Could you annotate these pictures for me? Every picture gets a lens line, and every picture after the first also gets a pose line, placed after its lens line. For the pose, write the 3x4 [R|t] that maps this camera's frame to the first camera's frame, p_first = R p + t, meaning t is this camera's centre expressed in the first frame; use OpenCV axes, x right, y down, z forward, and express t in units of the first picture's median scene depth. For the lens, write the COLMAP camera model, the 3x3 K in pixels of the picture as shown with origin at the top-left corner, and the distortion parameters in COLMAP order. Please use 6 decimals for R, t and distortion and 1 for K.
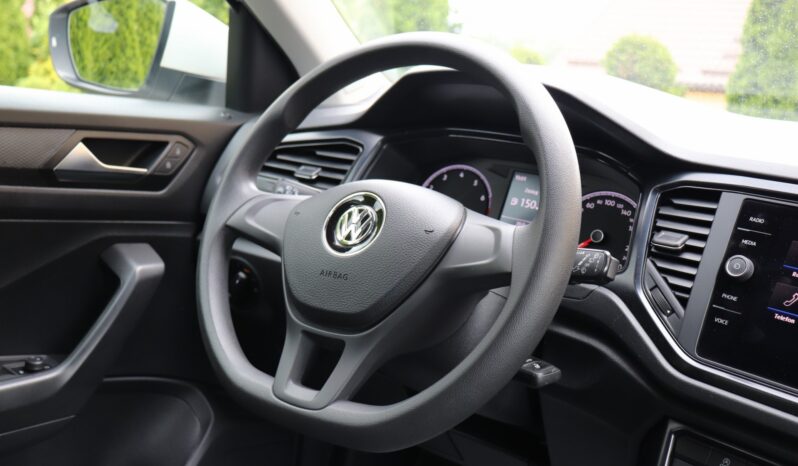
lens RADIAL K [[842.9, 0, 396.8], [0, 842.9, 227.5], [0, 0, 1]] dist [-0.034474, 0.000000]
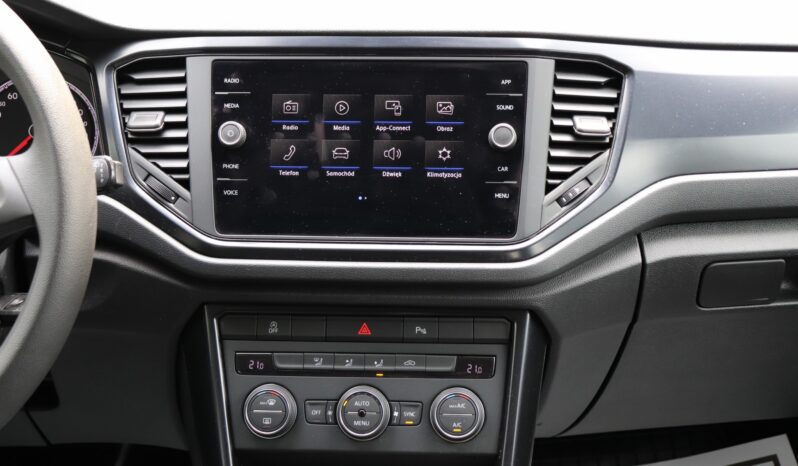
lens RADIAL K [[1063.2, 0, 394.6], [0, 1063.2, 231.7], [0, 0, 1]] dist [0.027656, 0.000000]
pose [[0.717250, -0.321325, 0.618306, -0.232655], [0.203255, 0.945219, 0.255436, -0.111617], [-0.666513, -0.057538, 0.743270, -0.041993]]
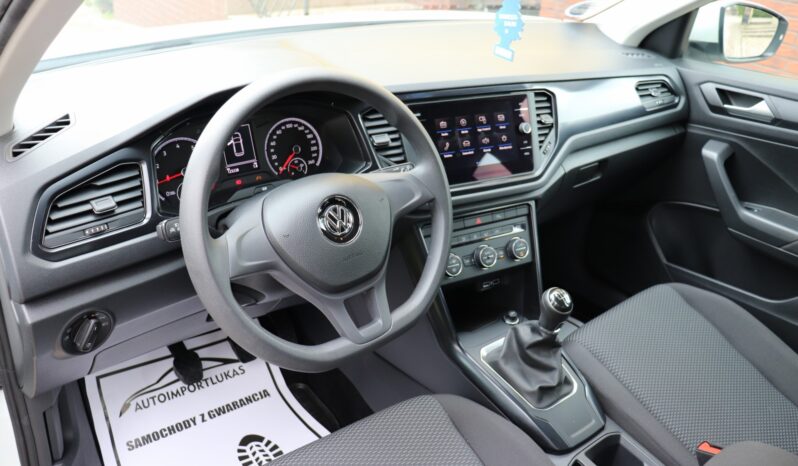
lens RADIAL K [[649.4, 0, 401.8], [0, 649.4, 235.0], [0, 0, 1]] dist [-0.148261, 0.097339]
pose [[0.248321, -0.524703, 0.814263, -0.911989], [0.144265, 0.851250, 0.504541, -0.508852], [-0.957875, -0.007818, 0.287079, 0.554736]]
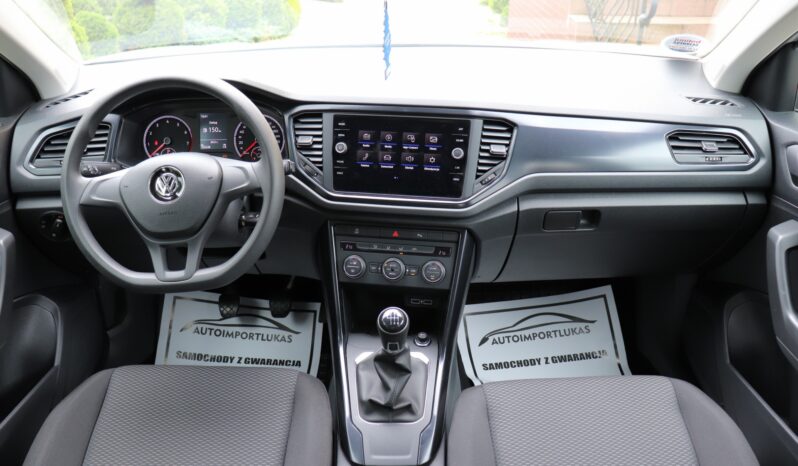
lens RADIAL K [[649.4, 0, 398.1], [0, 649.4, 227.2], [0, 0, 1]] dist [-0.148261, 0.097339]
pose [[0.779129, -0.360761, 0.512649, -0.401113], [0.192540, 0.915991, 0.351978, -0.310414], [-0.596562, -0.175531, 0.783137, -0.444944]]
